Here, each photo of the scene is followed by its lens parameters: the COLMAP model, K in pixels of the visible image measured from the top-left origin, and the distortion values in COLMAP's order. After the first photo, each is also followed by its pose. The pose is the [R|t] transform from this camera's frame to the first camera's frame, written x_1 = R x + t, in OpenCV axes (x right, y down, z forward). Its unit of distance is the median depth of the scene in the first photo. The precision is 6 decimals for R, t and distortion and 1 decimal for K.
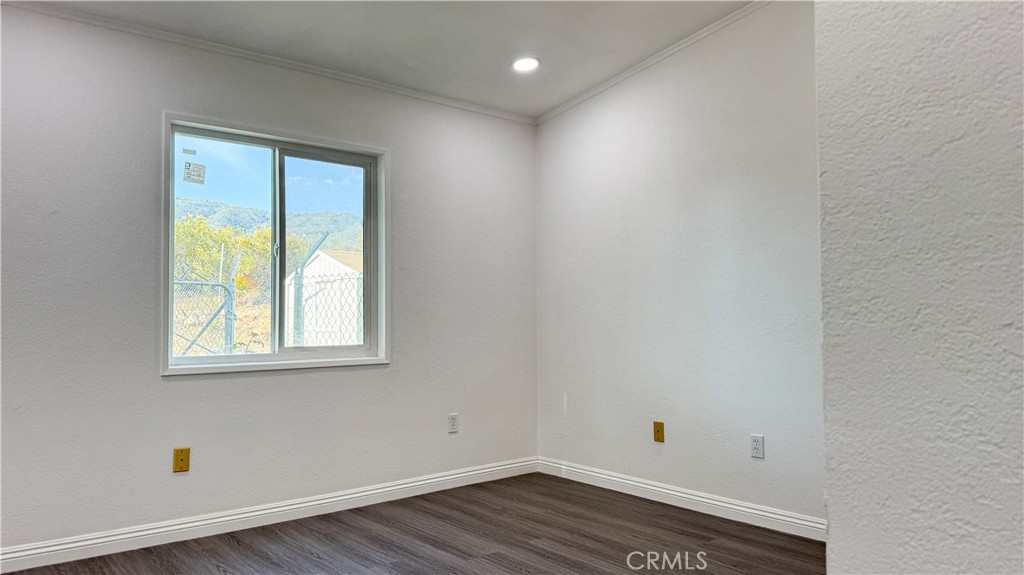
lens RADIAL K [[721.1, 0, 512.3], [0, 721.1, 288.4], [0, 0, 1]] dist [-0.003658, -0.000954]
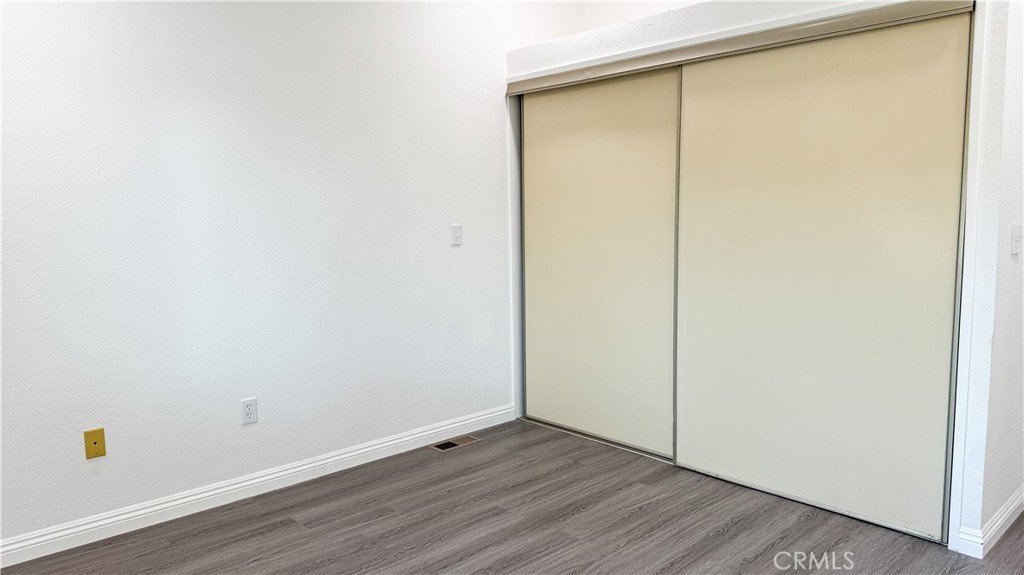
lens RADIAL K [[721.1, 0, 512.4], [0, 721.1, 288.9], [0, 0, 1]] dist [-0.003658, -0.000954]
pose [[-0.033002, -0.089192, 0.995468, -0.549487], [0.001153, 0.996006, 0.089279, -0.012024], [-0.999455, 0.004094, -0.032768, 0.702052]]
